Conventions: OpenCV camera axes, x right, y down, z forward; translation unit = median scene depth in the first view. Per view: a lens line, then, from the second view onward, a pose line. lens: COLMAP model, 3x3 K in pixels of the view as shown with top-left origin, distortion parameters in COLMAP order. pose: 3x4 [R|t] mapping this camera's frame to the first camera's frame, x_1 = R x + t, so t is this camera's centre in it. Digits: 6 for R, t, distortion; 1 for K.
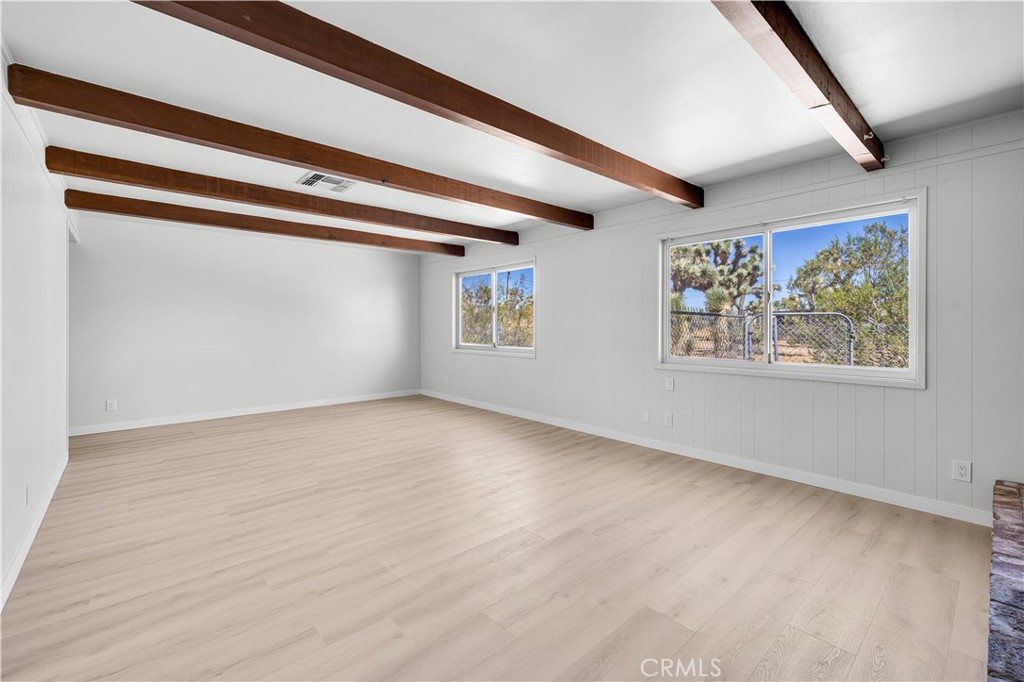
lens RADIAL K [[432.5, 0, 498.9], [0, 432.5, 322.3], [0, 0, 1]] dist [-0.006130, 0.001285]
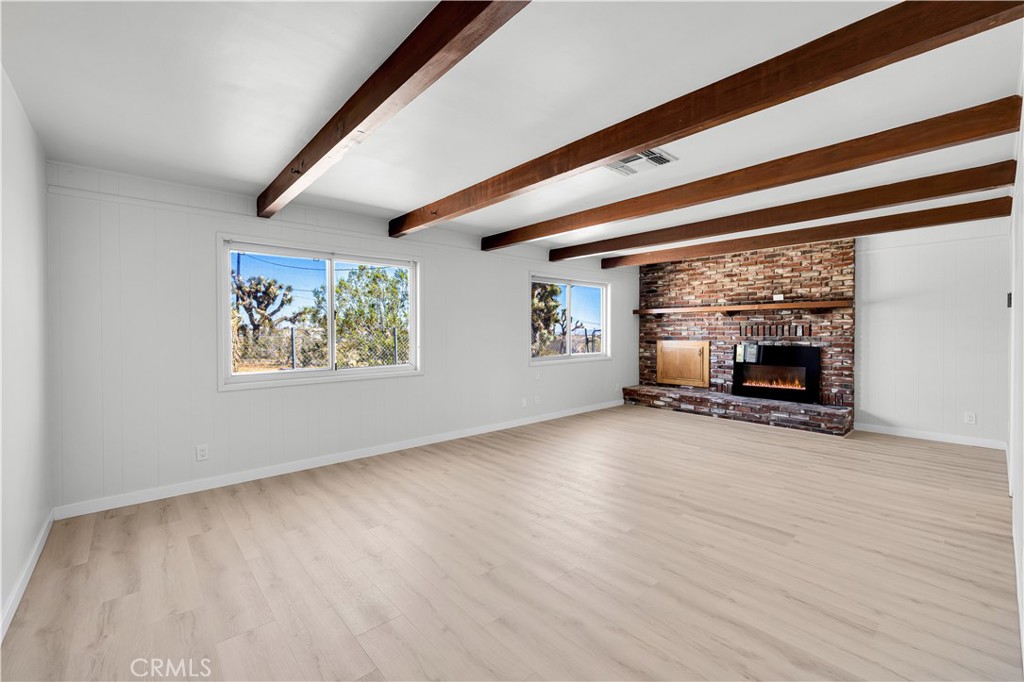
lens RADIAL K [[432.5, 0, 509.3], [0, 432.5, 337.0], [0, 0, 1]] dist [-0.006130, 0.001285]
pose [[-0.011032, -0.019538, 0.999748, -1.653611], [-0.001775, 0.999808, 0.019519, -0.021317], [-0.999938, -0.001559, -0.011064, 1.731607]]
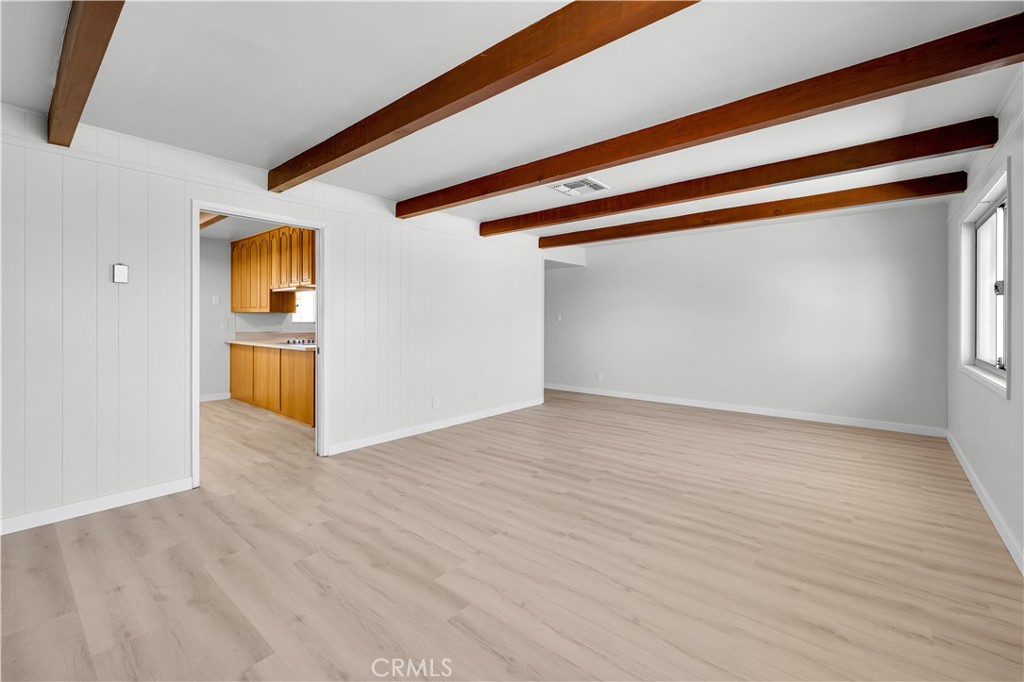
lens RADIAL K [[432.5, 0, 516.4], [0, 432.5, 320.2], [0, 0, 1]] dist [-0.006130, 0.001285]
pose [[0.160684, -0.000646, -0.987006, 0.884426], [0.006306, 0.999980, 0.000372, 0.005883], [0.986986, -0.006284, 0.160685, 0.944433]]
